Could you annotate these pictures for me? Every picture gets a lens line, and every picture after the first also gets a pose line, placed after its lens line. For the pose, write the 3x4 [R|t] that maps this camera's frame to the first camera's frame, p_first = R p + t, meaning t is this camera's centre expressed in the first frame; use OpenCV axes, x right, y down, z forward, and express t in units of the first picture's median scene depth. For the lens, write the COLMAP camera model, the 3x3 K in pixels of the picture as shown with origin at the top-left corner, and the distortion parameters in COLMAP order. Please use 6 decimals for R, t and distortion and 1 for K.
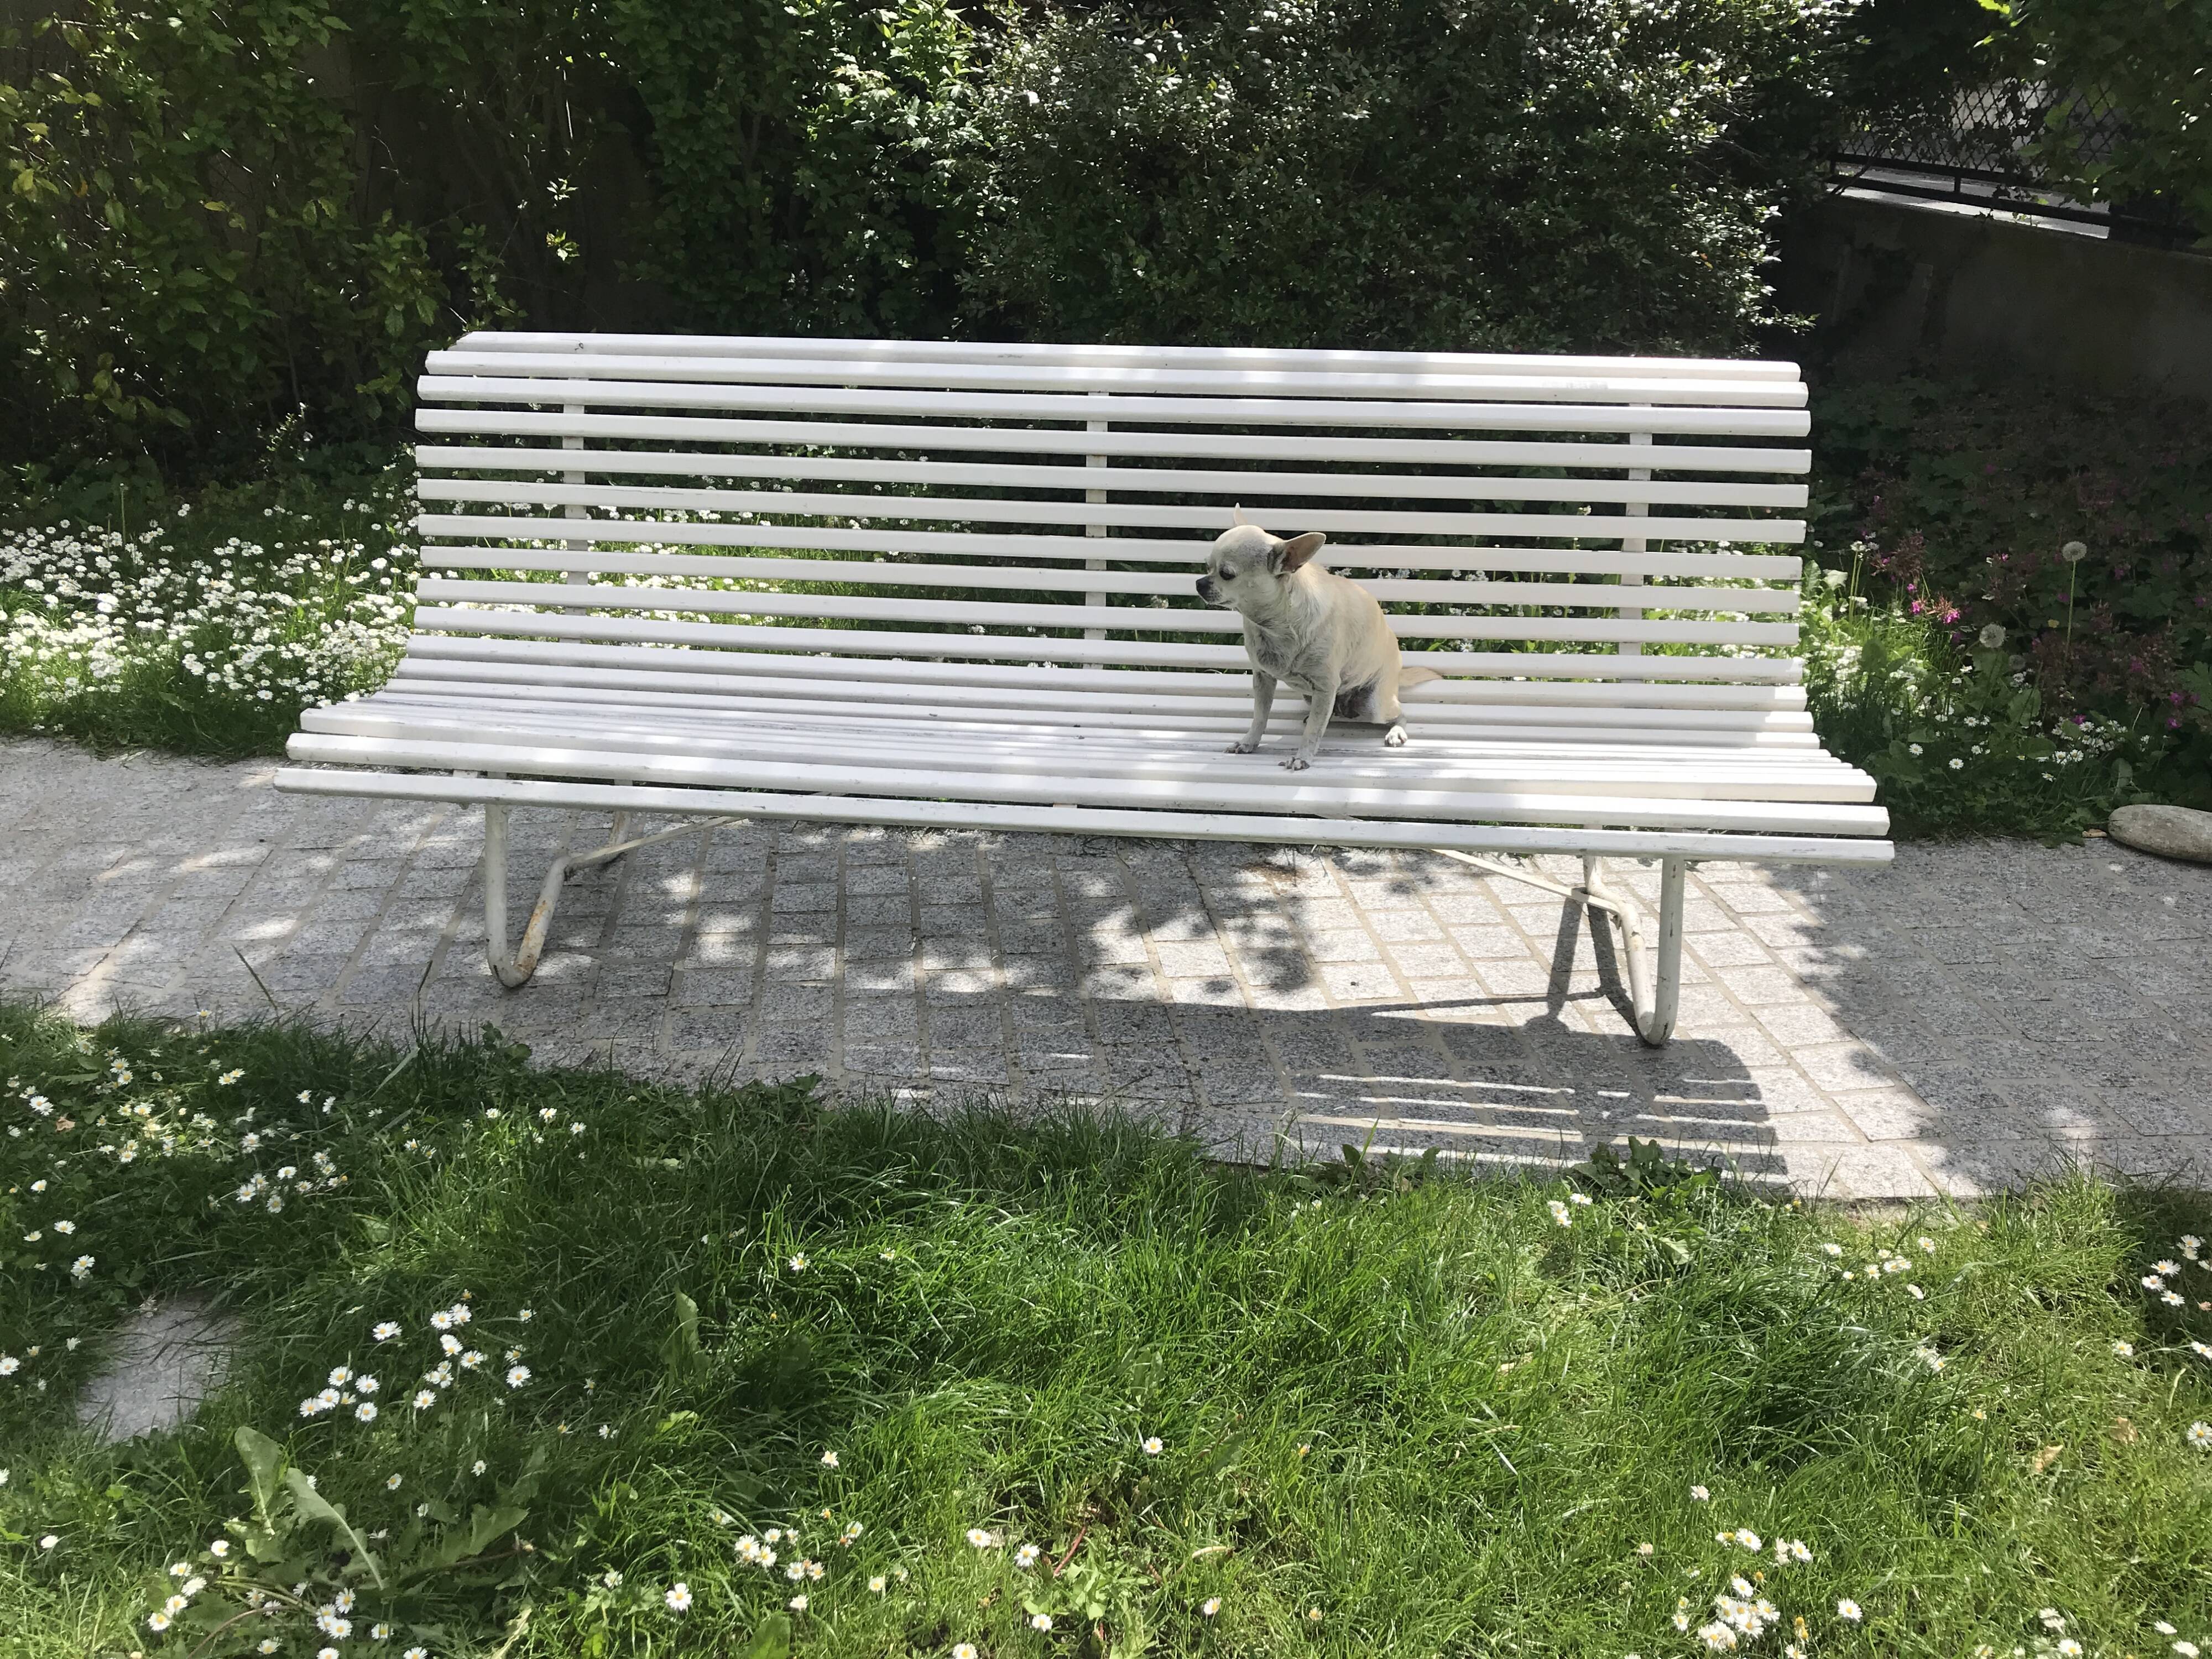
lens RADIAL K [[1812.7, 0, 1106.0], [0, 1812.7, 829.5], [0, 0, 1]] dist [0.007577, 0.012220]
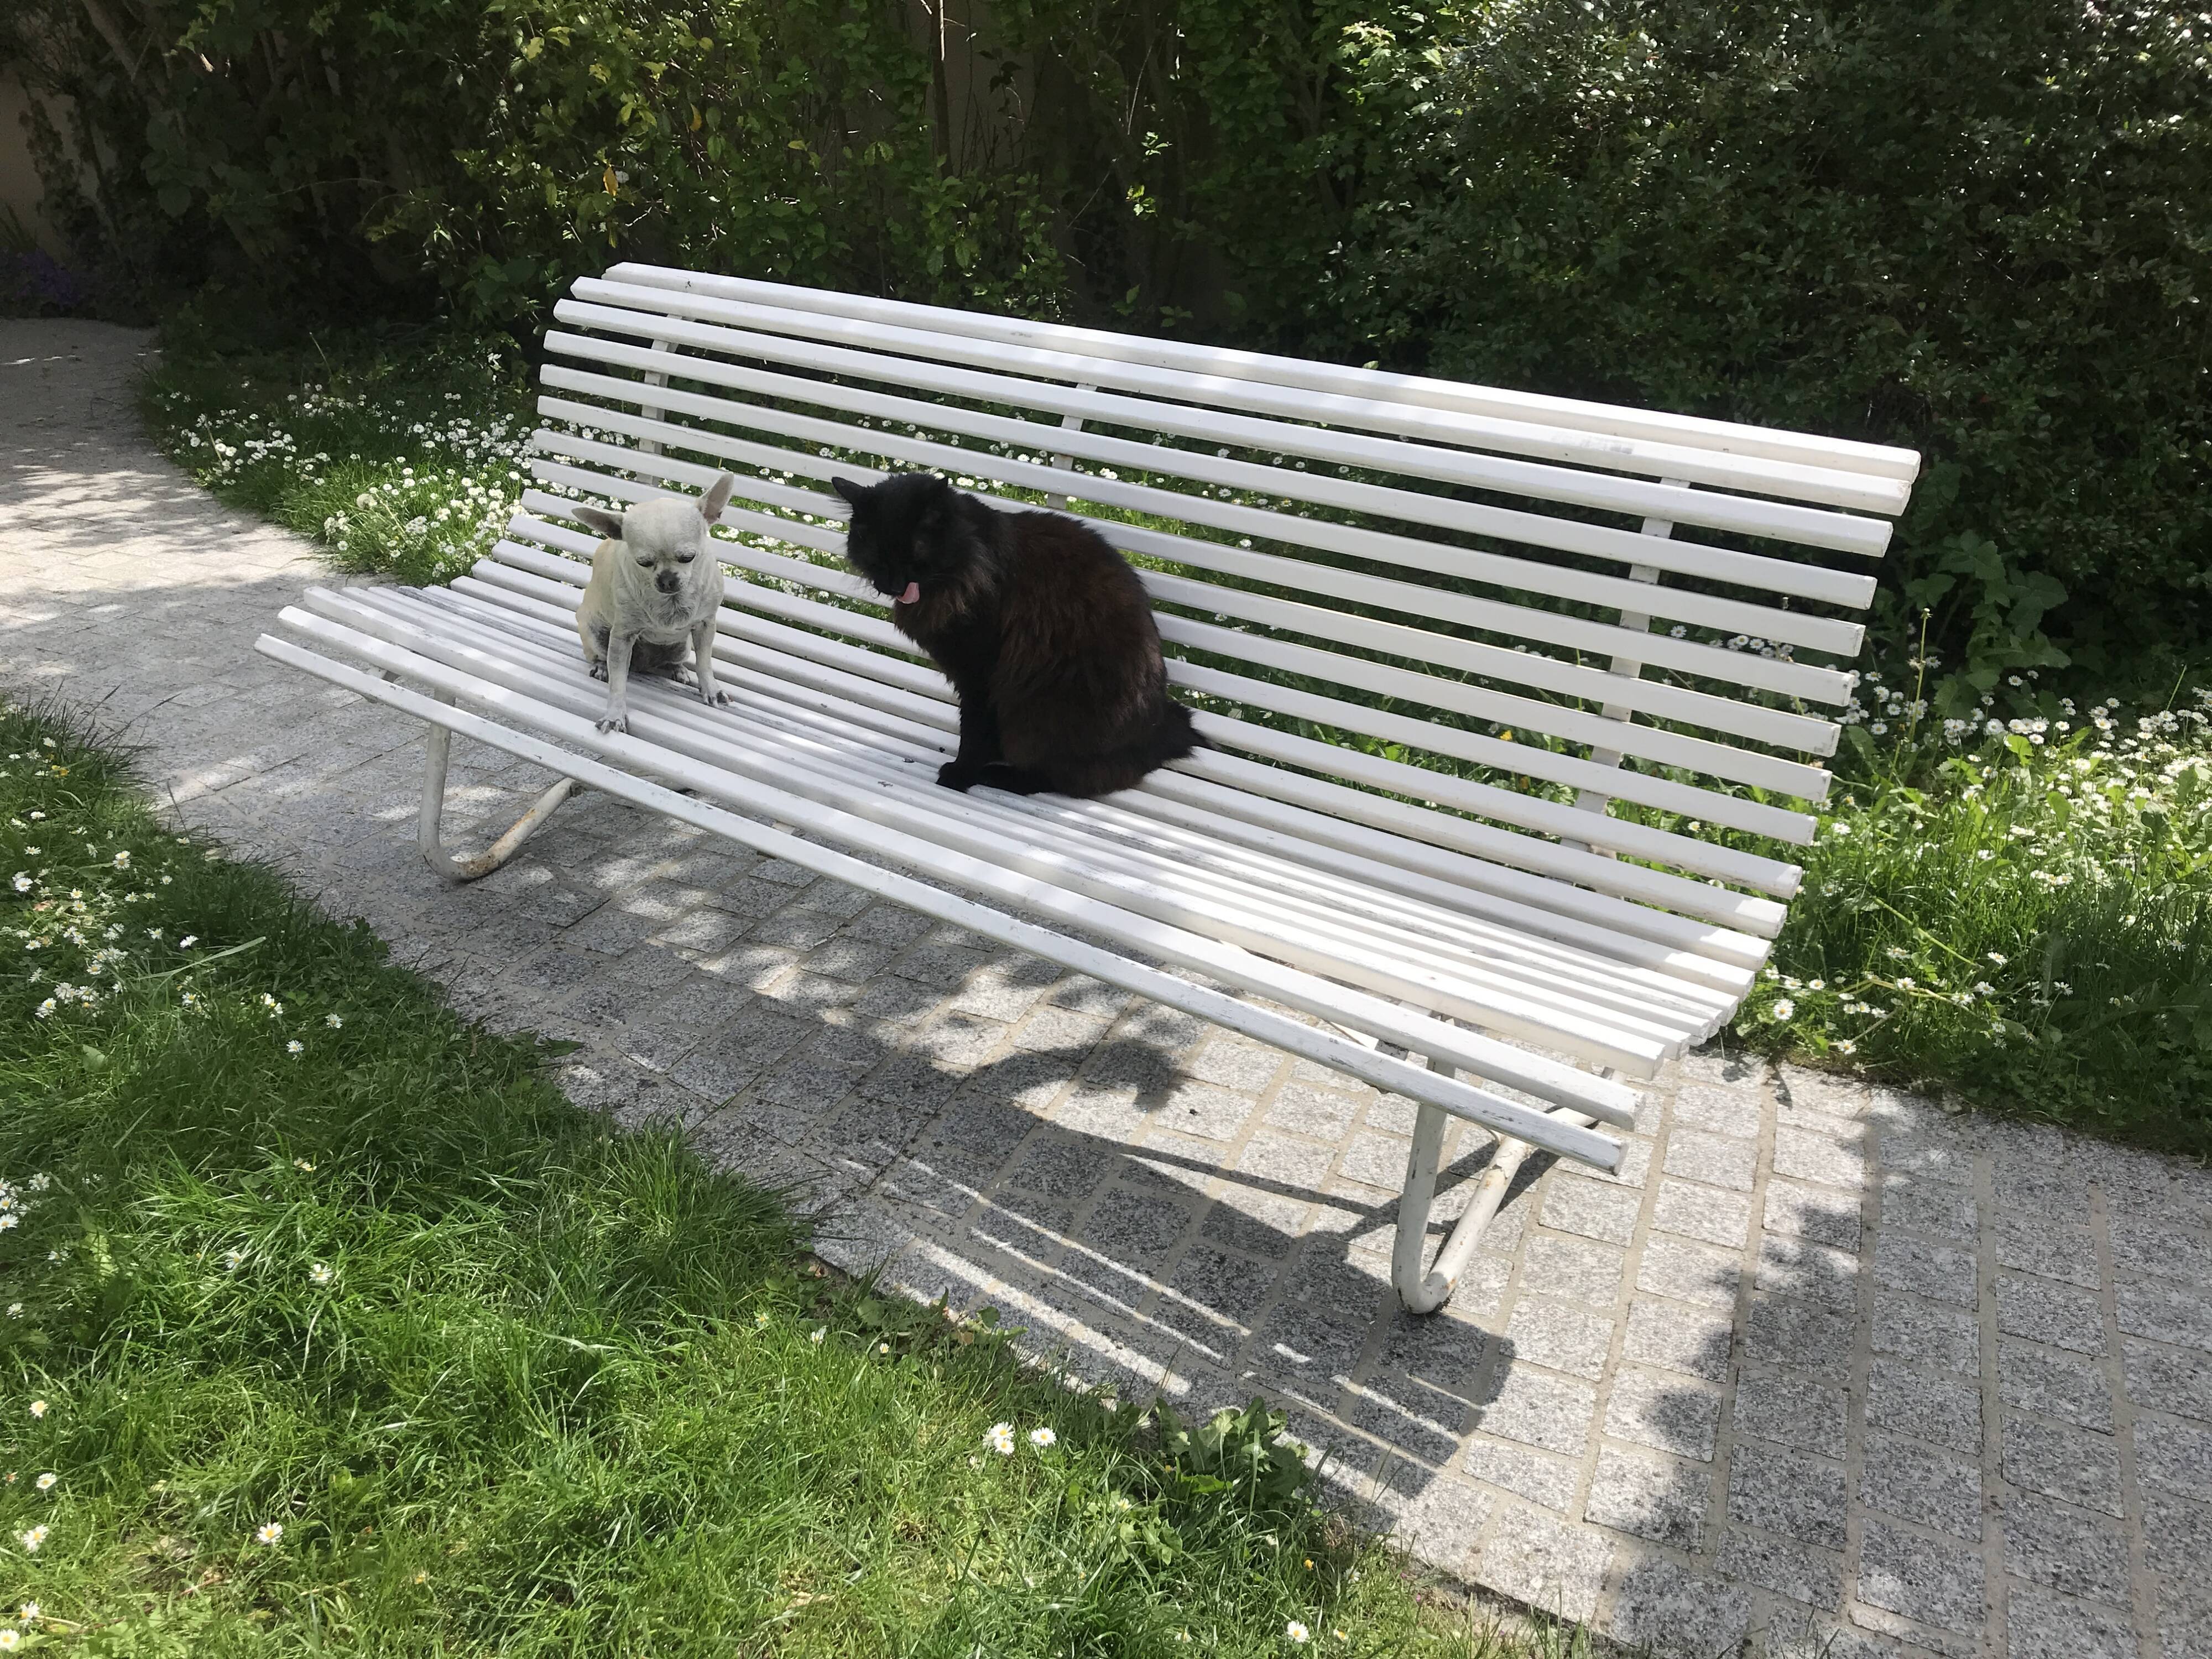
lens RADIAL K [[1821.7, 0, 1108.0], [0, 1821.7, 827.0], [0, 0, 1]] dist [0.007607, 0.007912]
pose [[0.866272, 0.215277, -0.450810, 0.363676], [-0.210526, 0.975660, 0.061366, -0.069813], [0.453048, 0.041748, 0.890508, 0.180506]]
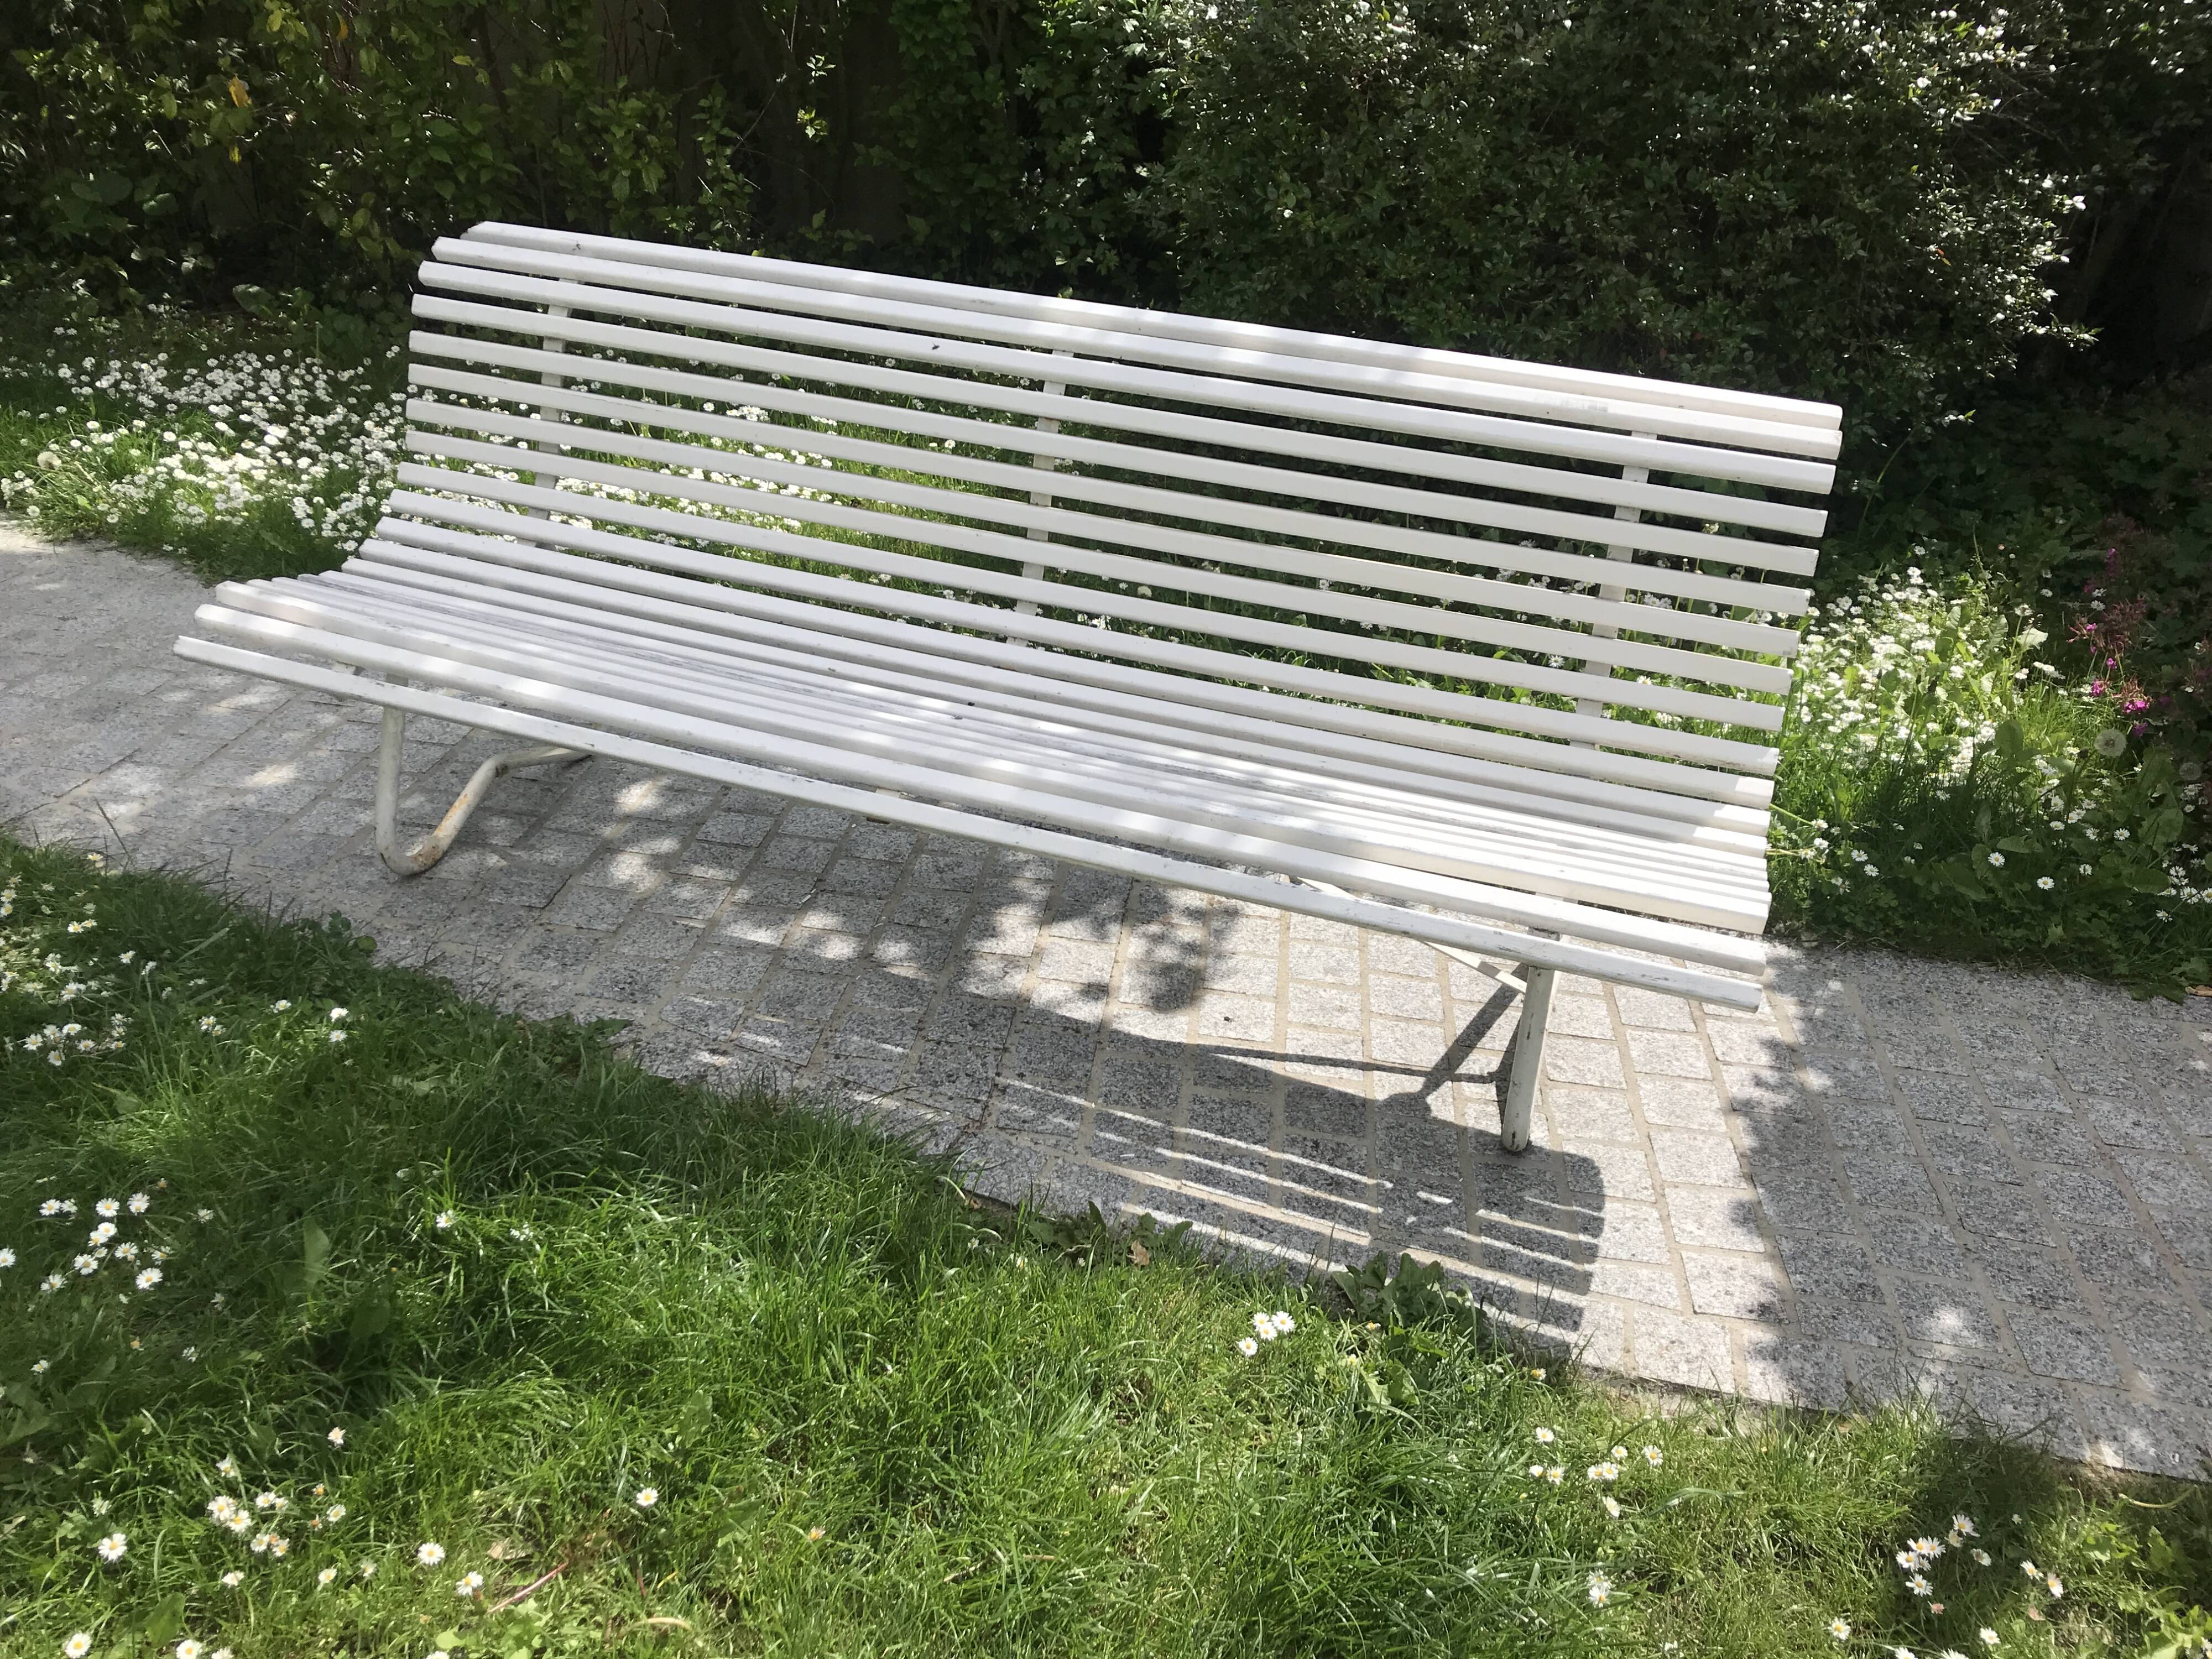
lens RADIAL K [[1812.2, 0, 1104.4], [0, 1812.2, 819.5], [0, 0, 1]] dist [0.018337, -0.002807]
pose [[0.967873, 0.158891, -0.194874, 0.192814], [-0.148685, 0.986678, 0.066022, -0.054813], [0.202768, -0.034926, 0.978604, 0.062781]]
